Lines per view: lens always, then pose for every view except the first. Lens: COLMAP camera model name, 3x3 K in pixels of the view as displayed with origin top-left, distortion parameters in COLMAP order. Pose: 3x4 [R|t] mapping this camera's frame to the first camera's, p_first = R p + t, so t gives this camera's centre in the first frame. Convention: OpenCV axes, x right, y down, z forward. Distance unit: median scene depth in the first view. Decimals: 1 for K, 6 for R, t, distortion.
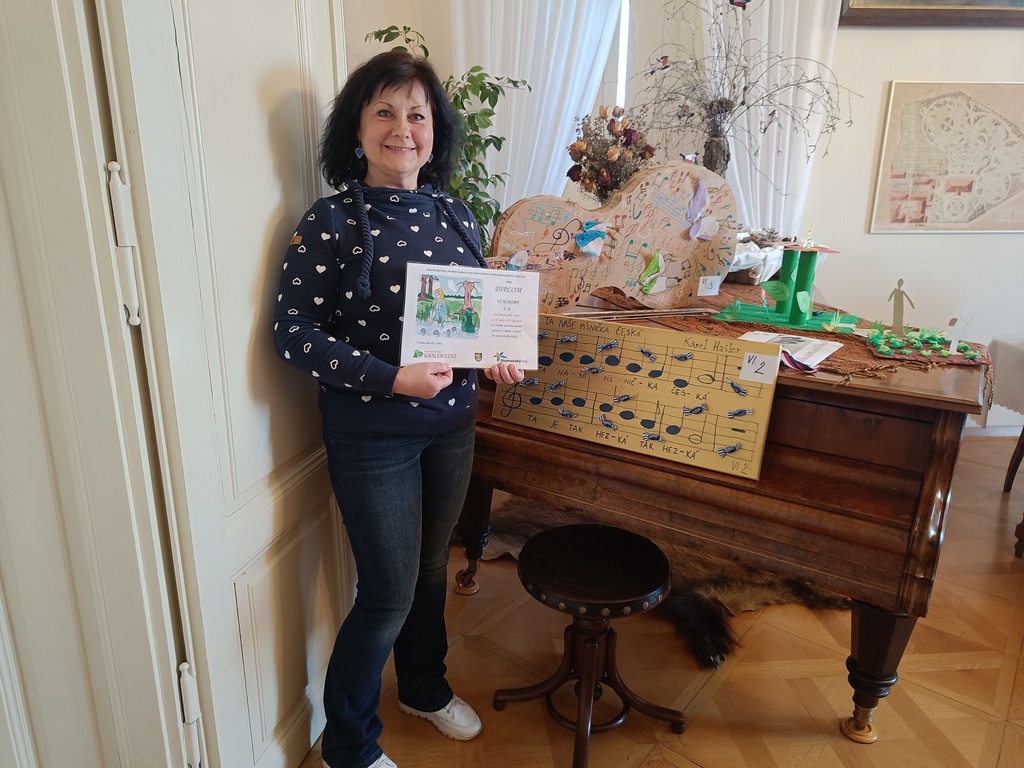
lens RADIAL K [[762.8, 0, 509.4], [0, 762.8, 384.4], [0, 0, 1]] dist [-0.012324, 0.006407]
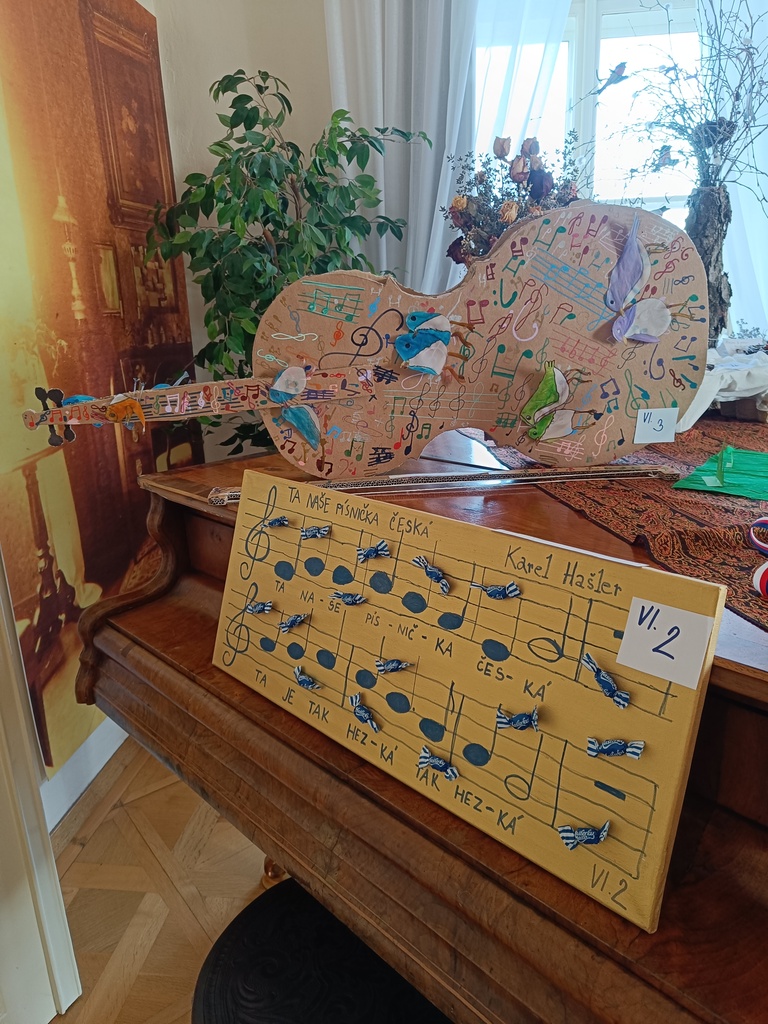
lens RADIAL K [[762.8, 0, 385.7], [0, 762.8, 513.5], [0, 0, 1]] dist [-0.012324, 0.006407]
pose [[0.975663, 0.020715, -0.218294, 0.208115], [-0.022842, 0.999713, -0.007223, -0.061448], [0.218081, 0.012033, 0.975856, 0.449140]]
